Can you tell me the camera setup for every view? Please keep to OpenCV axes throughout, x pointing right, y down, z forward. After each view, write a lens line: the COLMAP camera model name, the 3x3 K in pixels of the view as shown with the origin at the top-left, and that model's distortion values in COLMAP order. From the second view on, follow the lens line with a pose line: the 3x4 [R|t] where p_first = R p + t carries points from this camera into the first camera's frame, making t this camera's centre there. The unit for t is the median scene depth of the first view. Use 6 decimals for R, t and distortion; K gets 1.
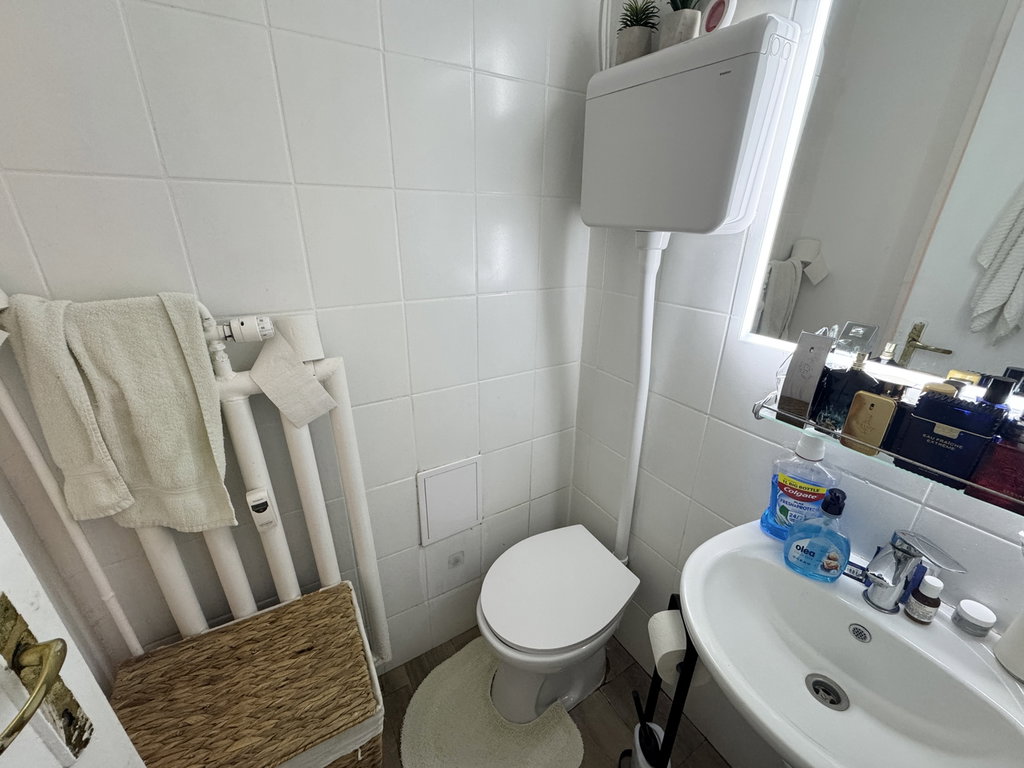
lens RADIAL K [[410.1, 0, 510.1], [0, 410.1, 388.2], [0, 0, 1]] dist [-0.002742, 0.000631]
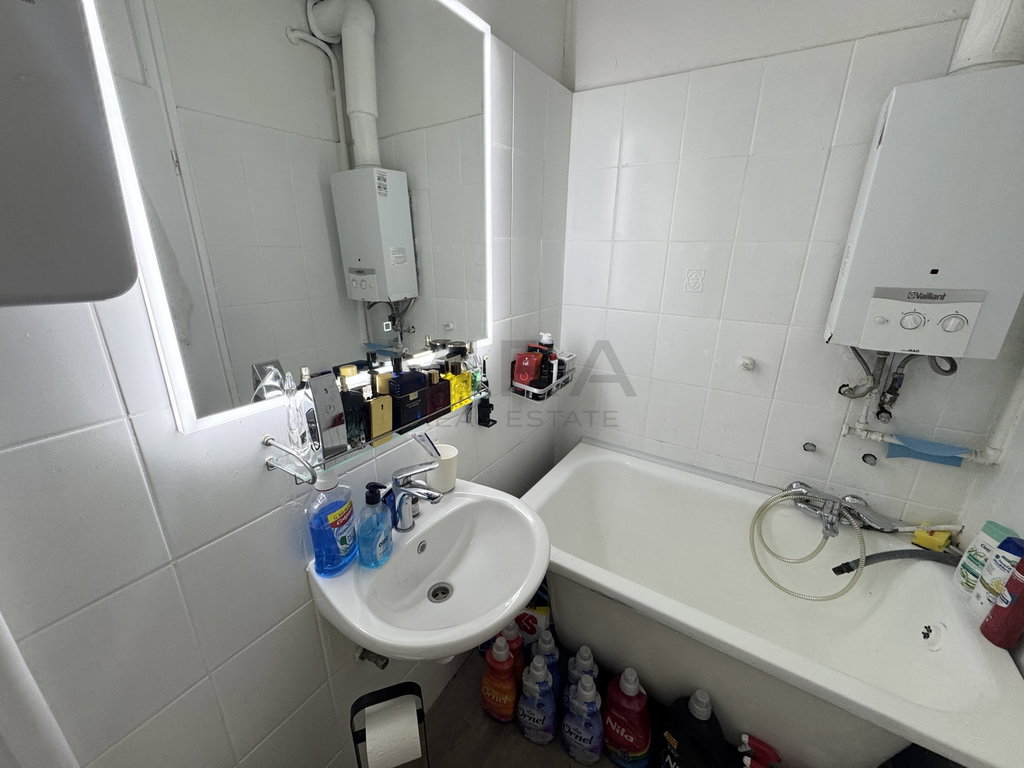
lens RADIAL K [[410.1, 0, 510.8], [0, 410.1, 387.2], [0, 0, 1]] dist [-0.002742, 0.000631]
pose [[-0.443298, -0.296755, 0.845827, -0.307200], [0.331572, 0.822393, 0.462309, -0.403197], [-0.832795, 0.485393, -0.266169, 0.854019]]
